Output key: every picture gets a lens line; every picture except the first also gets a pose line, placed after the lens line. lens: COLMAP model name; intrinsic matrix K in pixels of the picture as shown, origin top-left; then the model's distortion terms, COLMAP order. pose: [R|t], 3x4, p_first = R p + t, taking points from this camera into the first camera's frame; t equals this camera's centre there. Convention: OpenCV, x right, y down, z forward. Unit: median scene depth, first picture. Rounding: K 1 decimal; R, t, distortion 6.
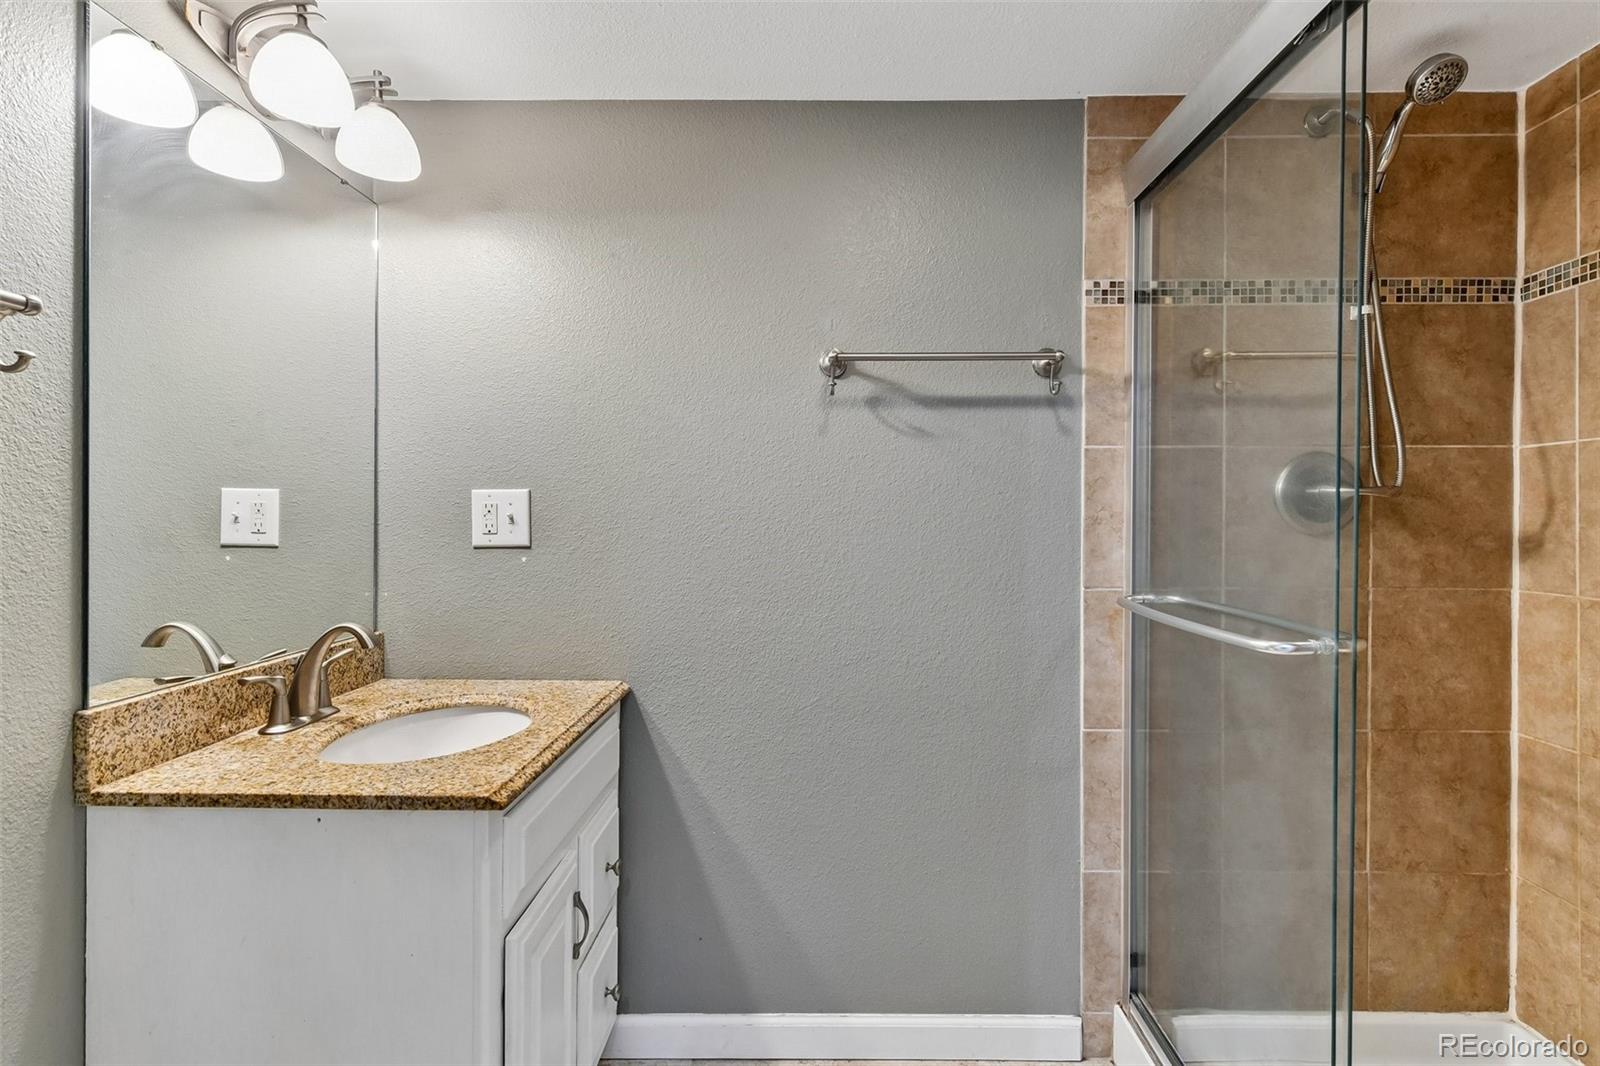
lens RADIAL K [[701.3, 0, 813.9], [0, 701.3, 519.7], [0, 0, 1]] dist [-0.003898, -0.000785]
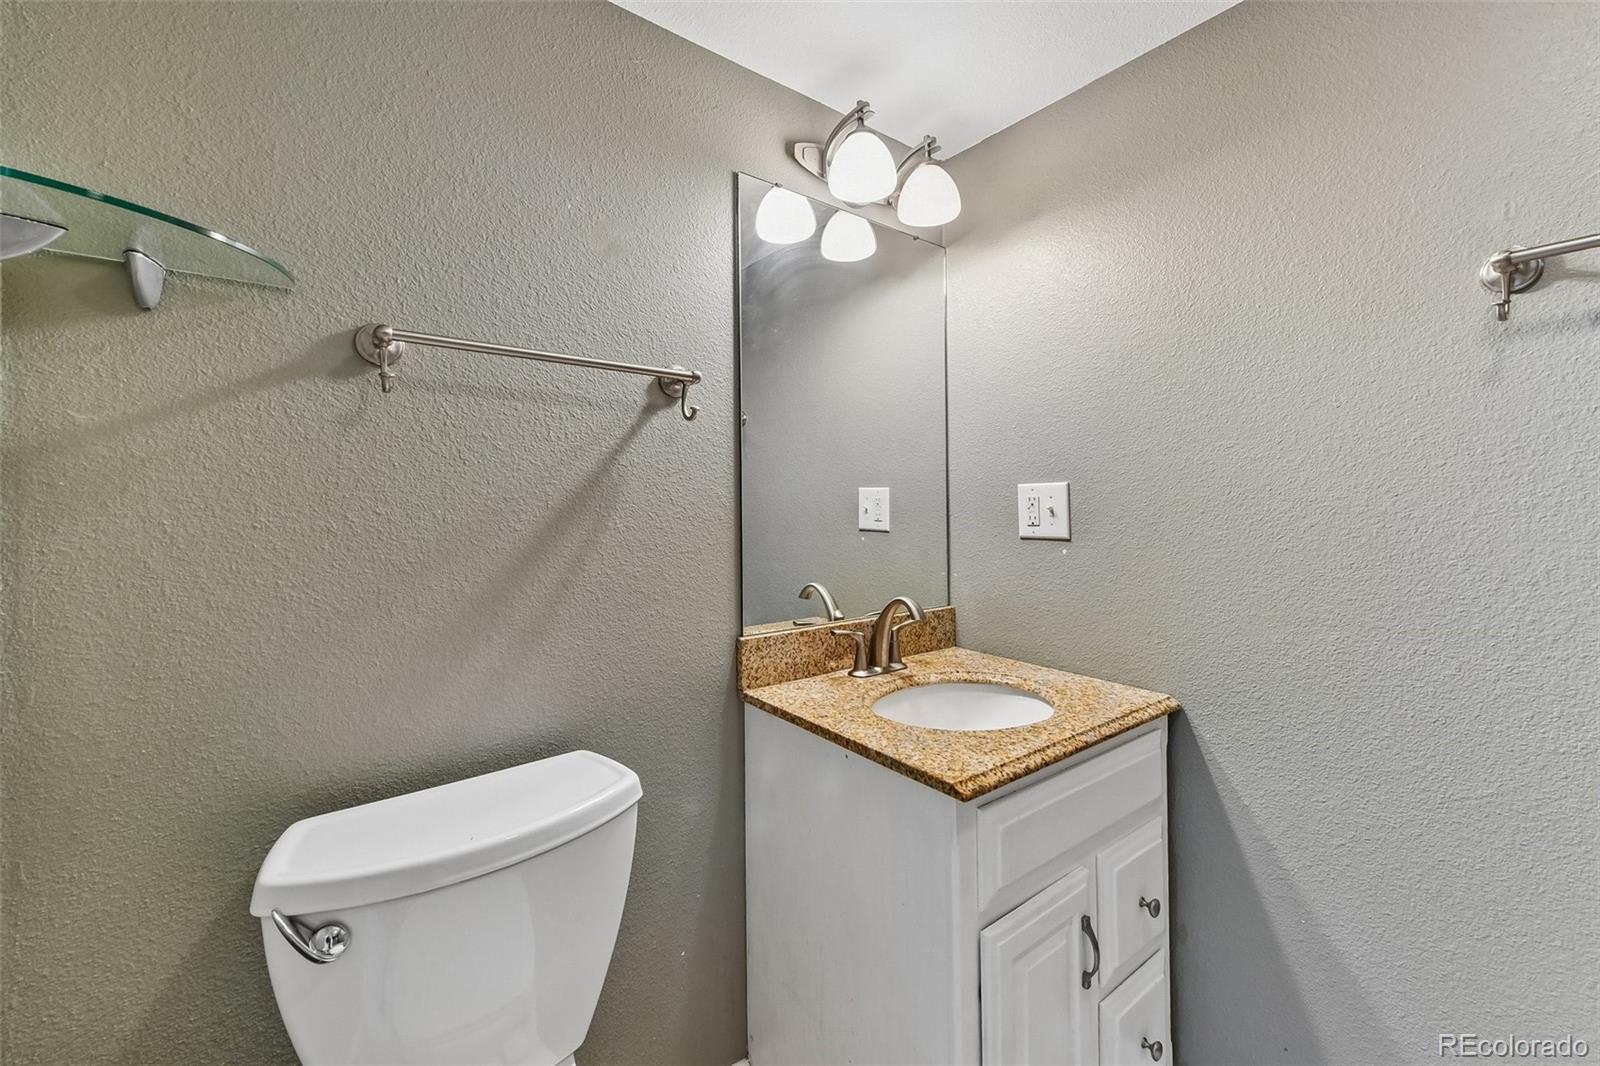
lens RADIAL K [[642.3, 0, 802.7], [0, 642.3, 496.8], [0, 0, 1]] dist [0.000841, -0.000141]
pose [[0.621230, -0.012021, -0.783536, 0.105477], [-0.003619, 0.999828, -0.018209, -0.005957], [0.783620, 0.014148, 0.621080, 0.176294]]
